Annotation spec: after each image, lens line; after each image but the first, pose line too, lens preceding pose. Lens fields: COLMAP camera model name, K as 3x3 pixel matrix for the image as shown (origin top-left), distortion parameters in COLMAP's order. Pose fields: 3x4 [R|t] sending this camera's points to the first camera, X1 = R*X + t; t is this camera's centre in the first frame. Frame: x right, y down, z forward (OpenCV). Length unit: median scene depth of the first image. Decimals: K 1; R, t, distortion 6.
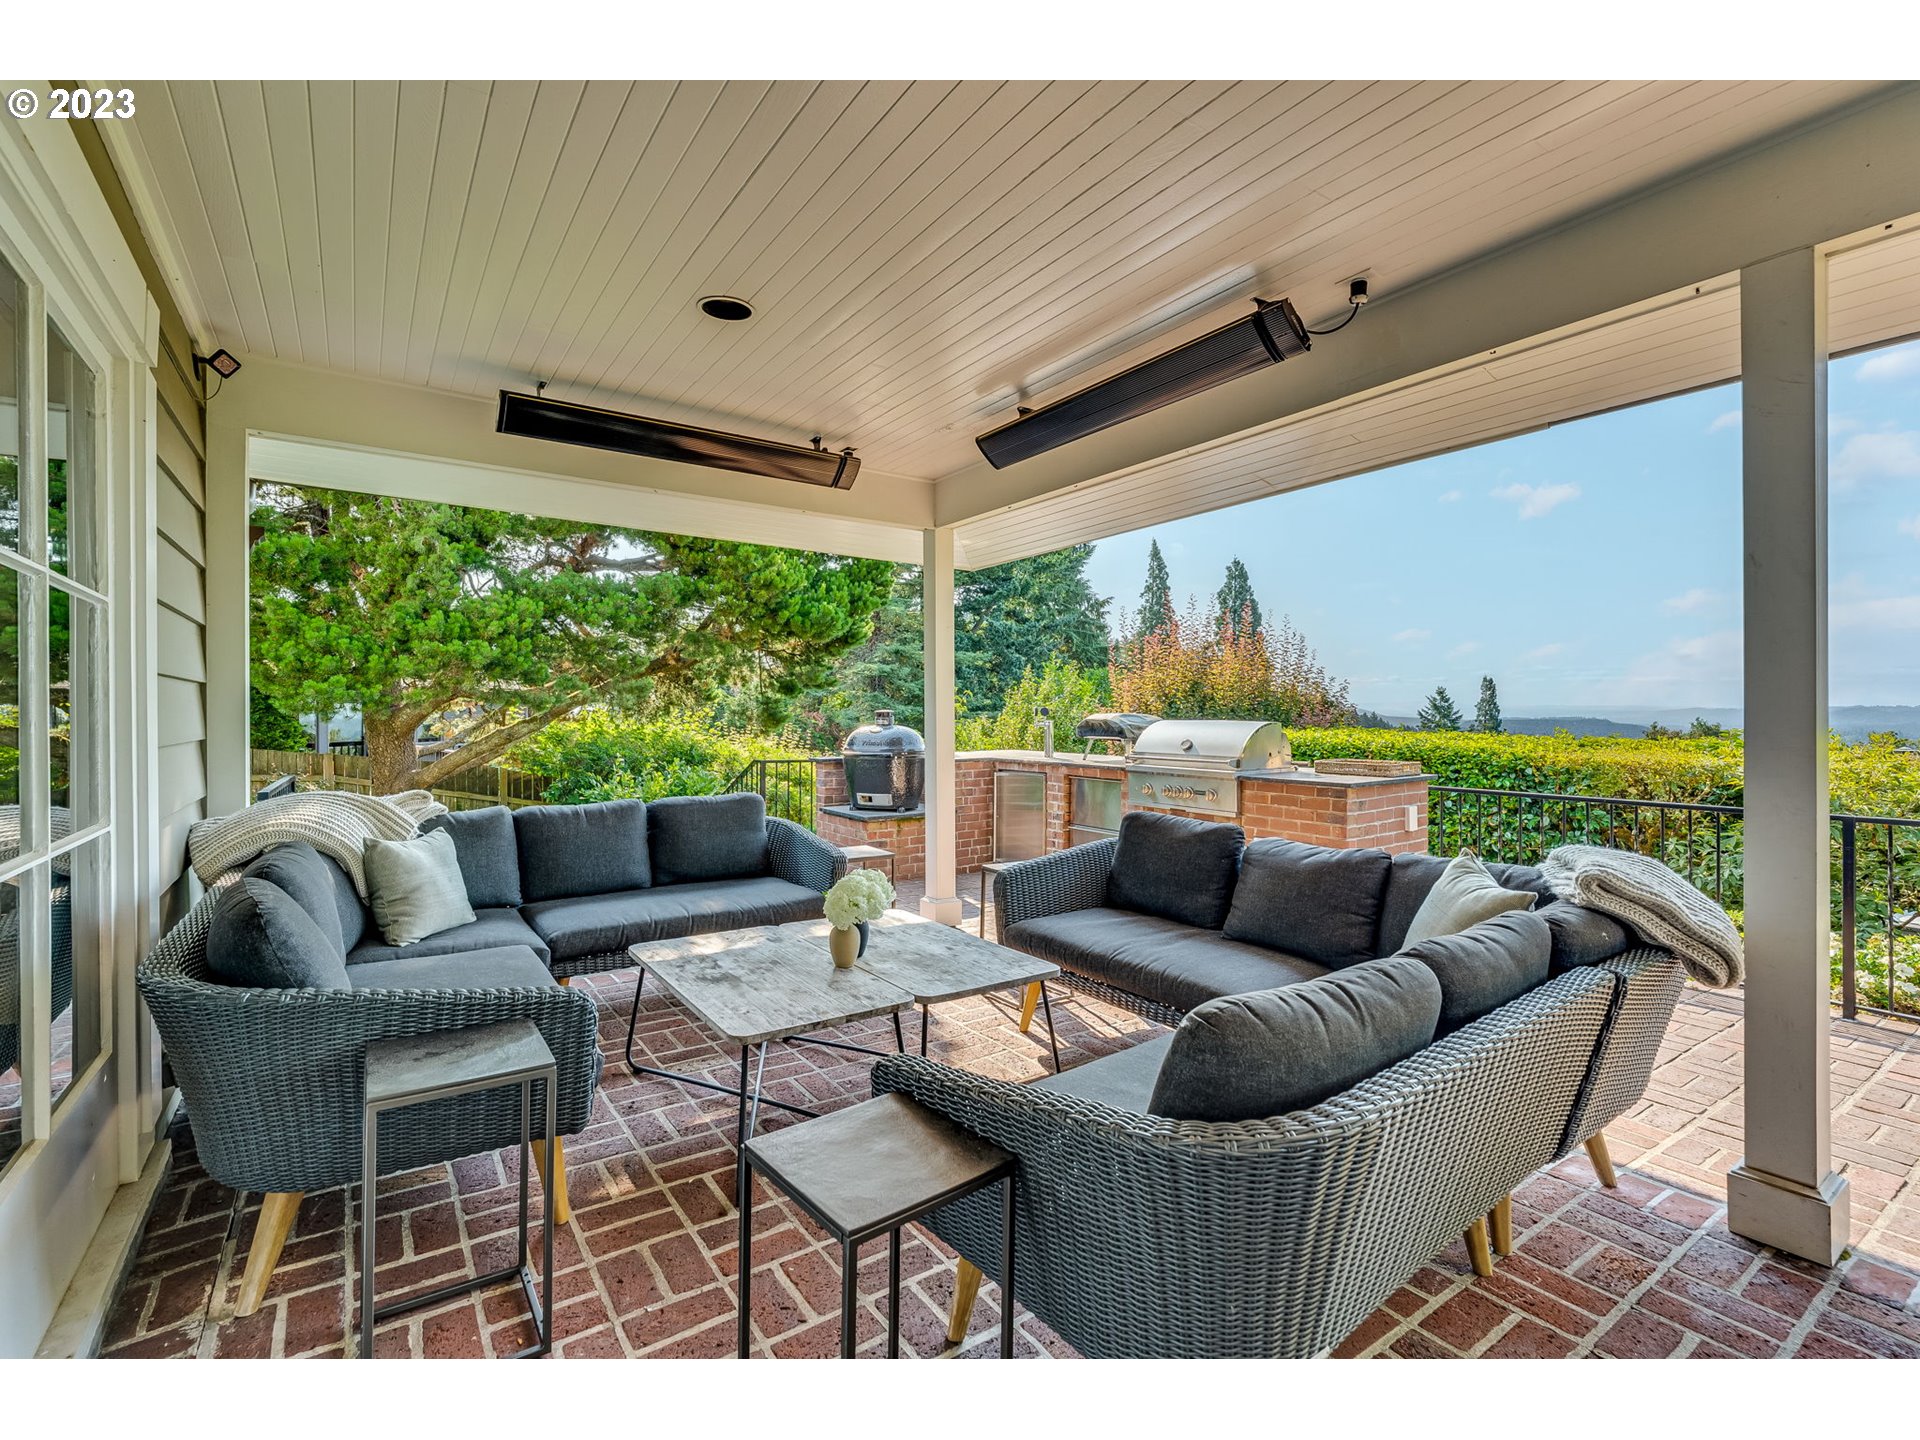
lens RADIAL K [[881.2, 0, 962.5], [0, 881.2, 715.0], [0, 0, 1]] dist [0.000582, -0.002062]
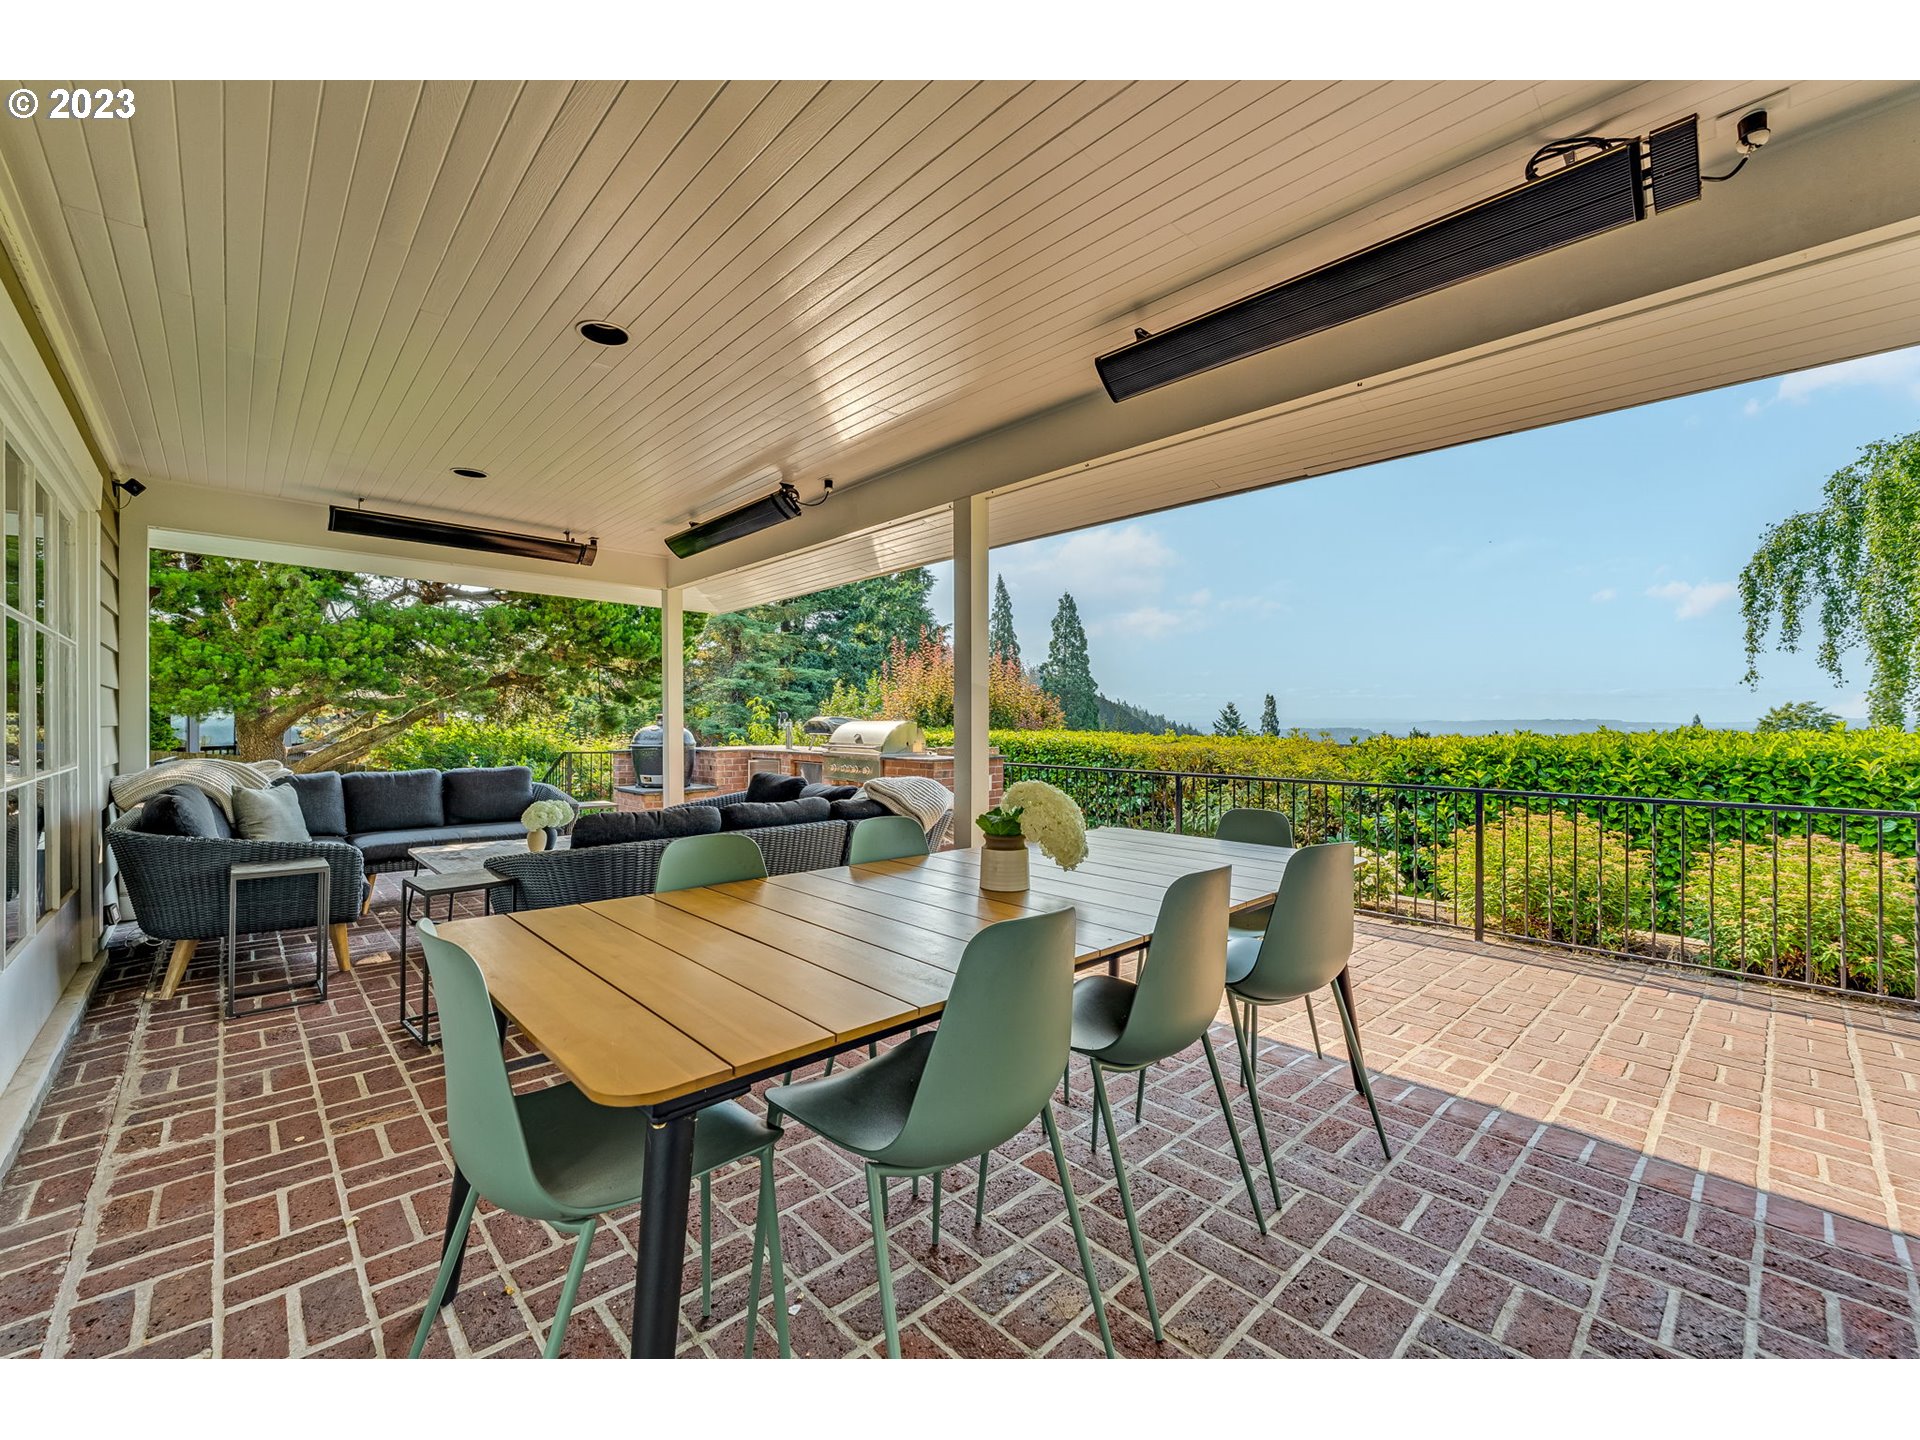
lens RADIAL K [[780.5, 0, 949.6], [0, 780.5, 723.9], [0, 0, 1]] dist [-0.003040, 0.000127]
pose [[0.989596, 0.002373, 0.143855, 0.172306], [-0.002166, 0.999996, -0.001595, 0.010204], [-0.143858, 0.001267, 0.989597, -0.248848]]
